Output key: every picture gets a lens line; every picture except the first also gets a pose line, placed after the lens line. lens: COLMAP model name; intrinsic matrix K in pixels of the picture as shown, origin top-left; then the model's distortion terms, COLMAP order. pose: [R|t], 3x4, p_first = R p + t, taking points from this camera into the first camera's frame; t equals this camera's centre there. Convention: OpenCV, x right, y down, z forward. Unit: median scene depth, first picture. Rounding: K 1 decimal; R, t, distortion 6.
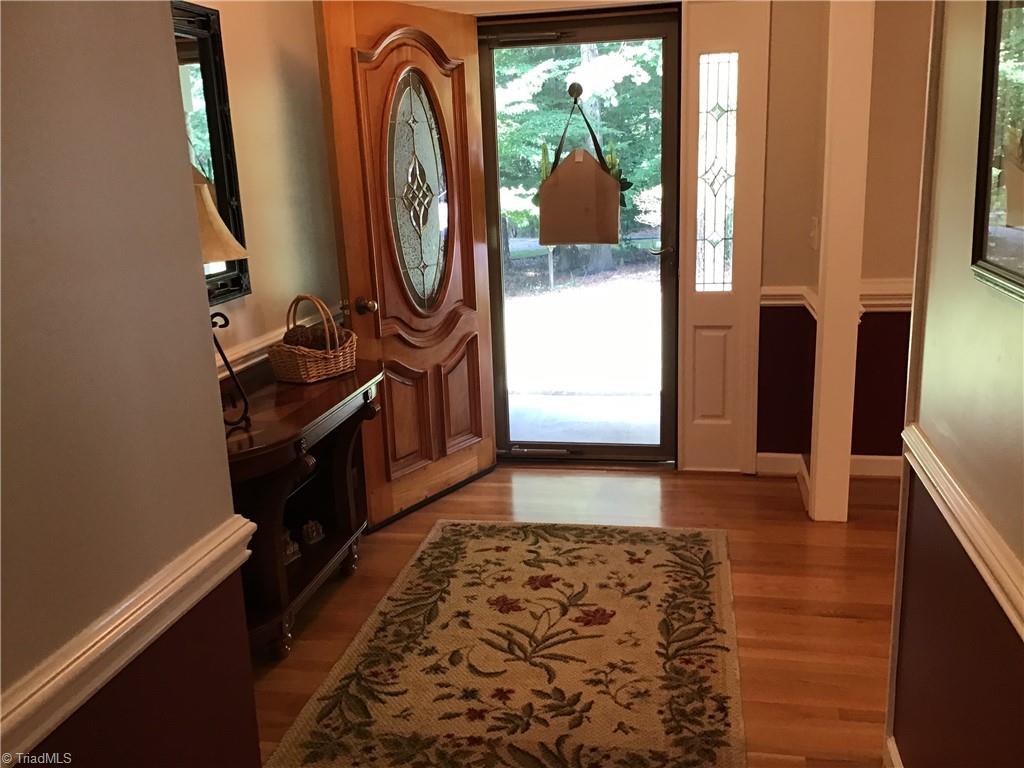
lens RADIAL K [[919.0, 0, 512.0], [0, 919.0, 384.0], [0, 0, 1]] dist [0.116416, -0.223759]
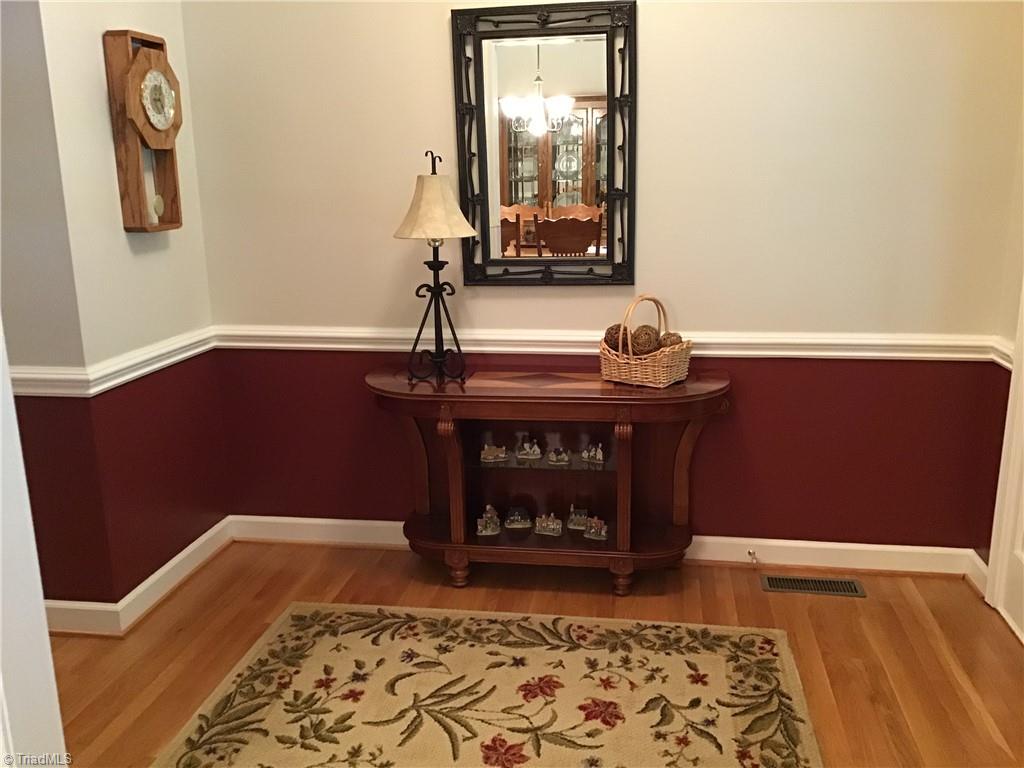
lens RADIAL K [[919.0, 0, 512.0], [0, 919.0, 384.0], [0, 0, 1]] dist [0.116416, -0.223759]
pose [[0.041249, 0.271988, -0.961416, 0.749473], [-0.224347, 0.940186, 0.256357, -0.236525], [0.973636, 0.205116, 0.099801, 0.866942]]
